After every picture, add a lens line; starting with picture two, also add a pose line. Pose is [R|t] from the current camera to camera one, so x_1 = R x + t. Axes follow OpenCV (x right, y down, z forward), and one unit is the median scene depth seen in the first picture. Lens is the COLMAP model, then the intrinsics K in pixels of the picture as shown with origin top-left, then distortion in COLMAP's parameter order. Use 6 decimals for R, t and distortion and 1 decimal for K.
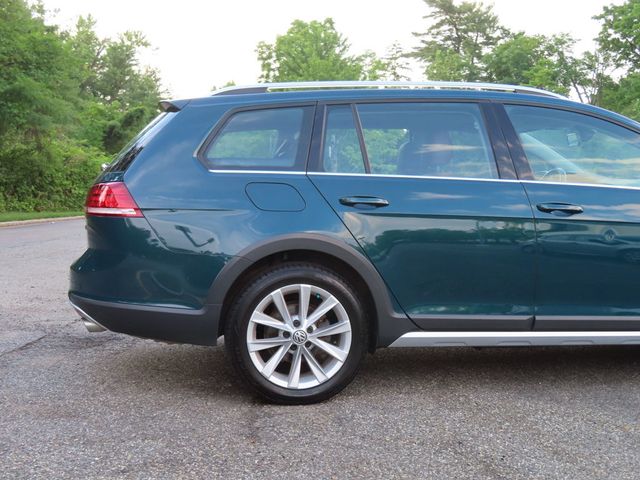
lens RADIAL K [[801.6, 0, 316.6], [0, 801.6, 240.0], [0, 0, 1]] dist [0.009536, 0.000000]
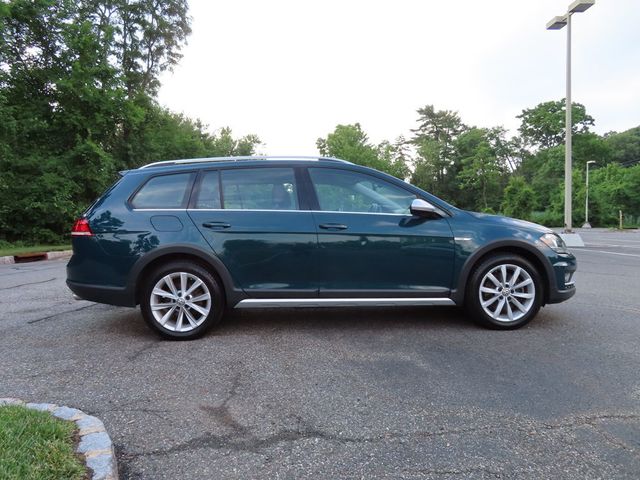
lens RADIAL K [[455.9, 0, 318.0], [0, 455.9, 242.7], [0, 0, 1]] dist [-0.013396, 0.010336]
pose [[0.995431, -0.017320, -0.093903, 0.349524], [0.015848, 0.999740, -0.016392, 0.010009], [0.094163, 0.014828, 0.995446, 0.025234]]
